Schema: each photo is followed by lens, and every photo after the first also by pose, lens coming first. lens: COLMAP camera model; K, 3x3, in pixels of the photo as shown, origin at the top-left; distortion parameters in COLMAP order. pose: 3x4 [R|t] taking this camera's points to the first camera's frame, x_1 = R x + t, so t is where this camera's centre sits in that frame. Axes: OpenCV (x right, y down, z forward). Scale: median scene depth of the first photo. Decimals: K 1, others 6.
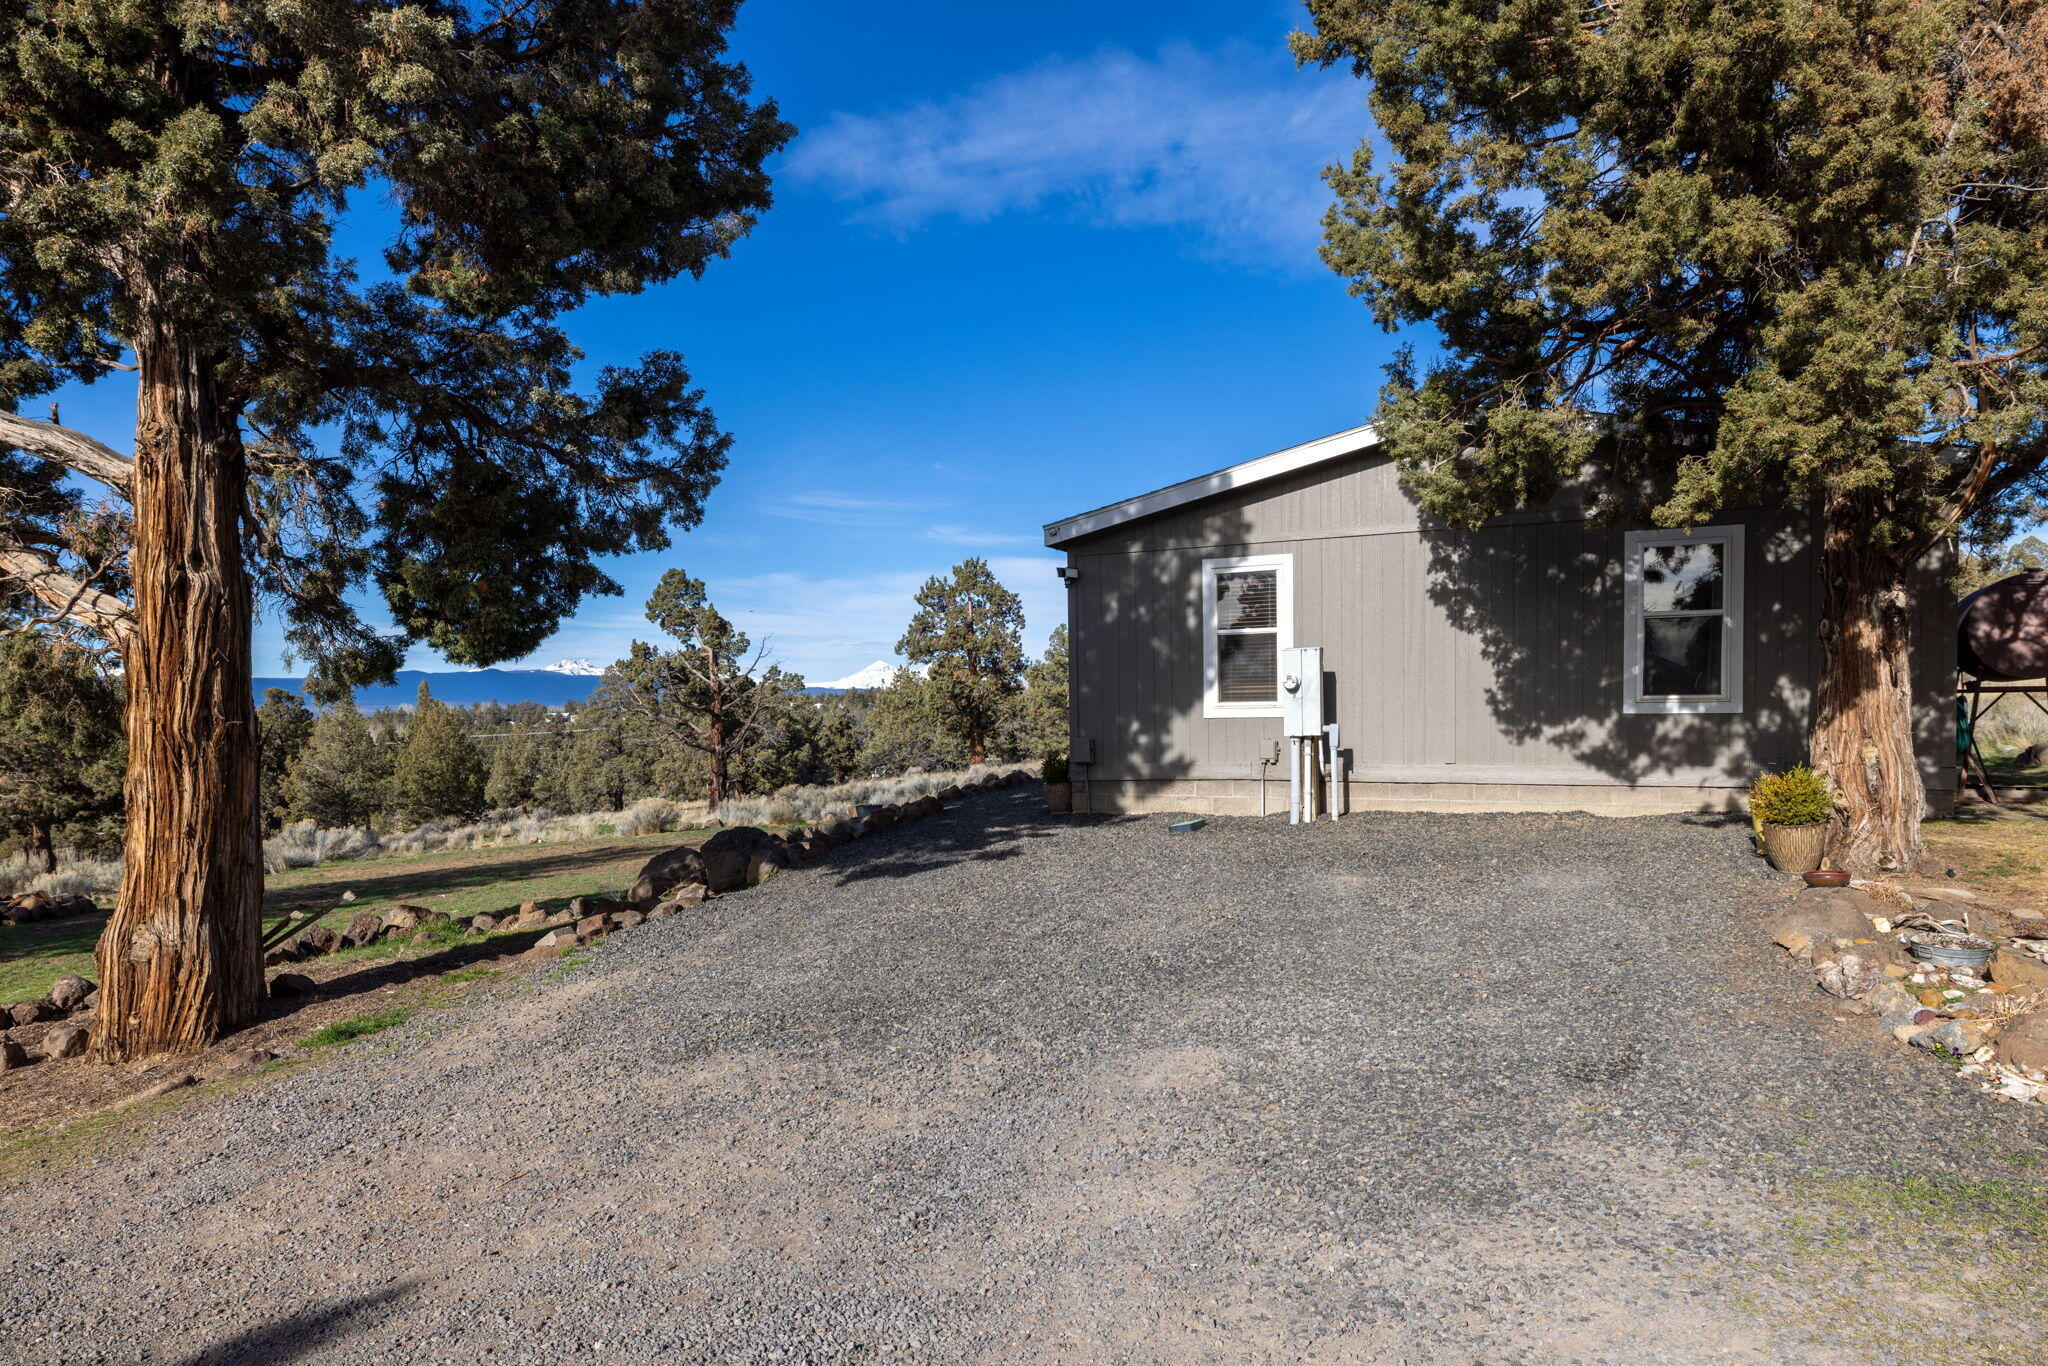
lens RADIAL K [[1345.7, 0, 1017.7], [0, 1345.7, 771.1], [0, 0, 1]] dist [-0.002290, -0.000389]
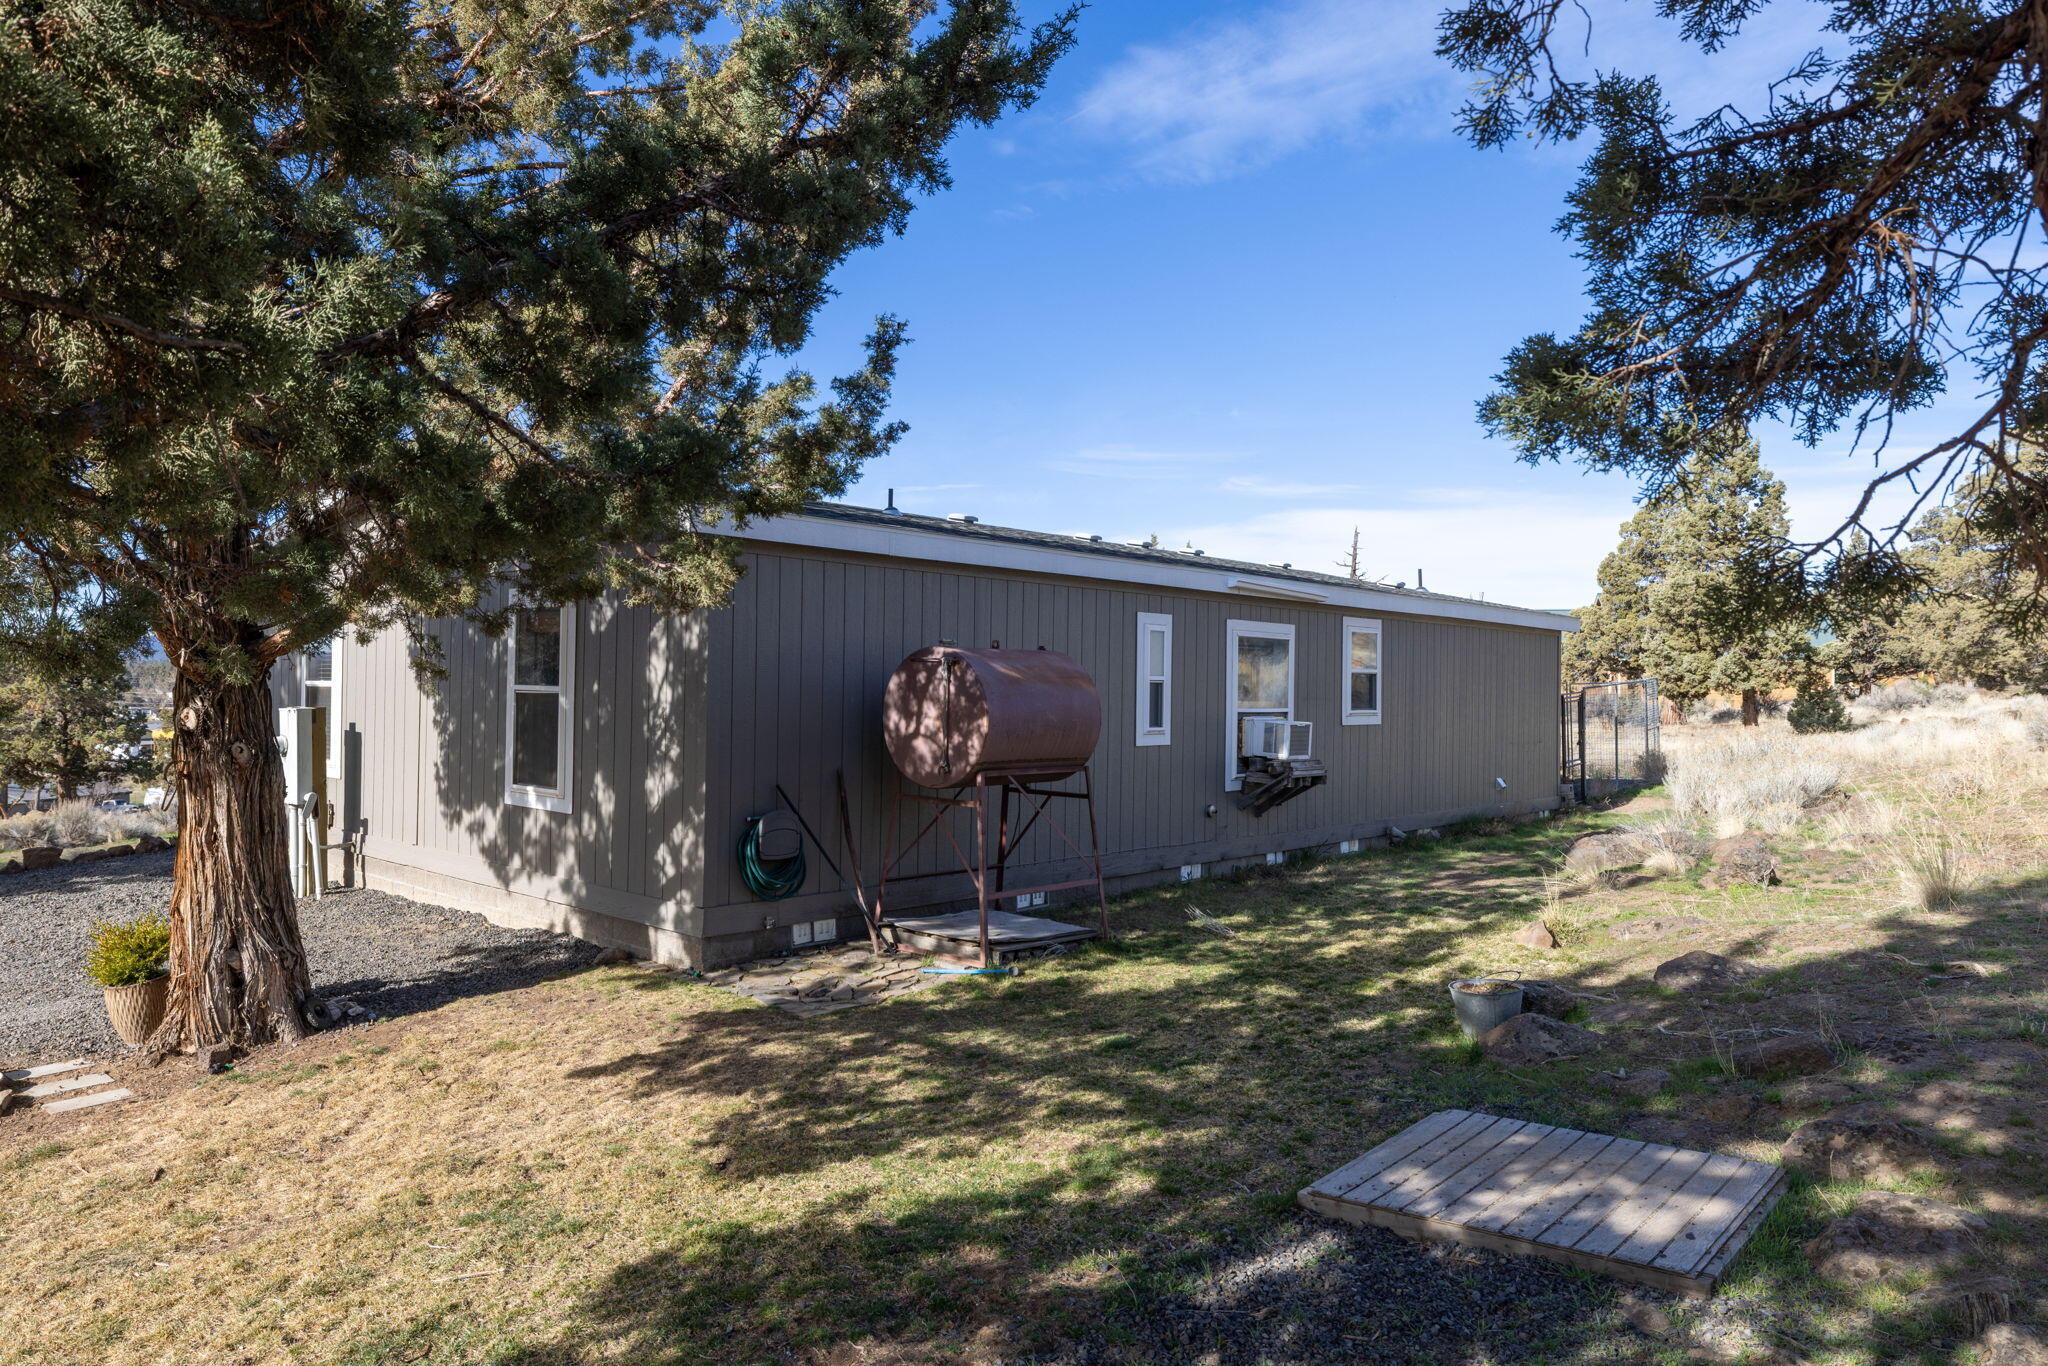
lens RADIAL K [[1401.1, 0, 1023.4], [0, 1401.1, 717.5], [0, 0, 1]] dist [0.000043, -0.003380]
pose [[0.937851, 0.035079, -0.345260, 1.031540], [-0.035509, 0.999356, 0.005078, -0.110153], [0.345216, 0.007497, 0.938493, 0.279043]]
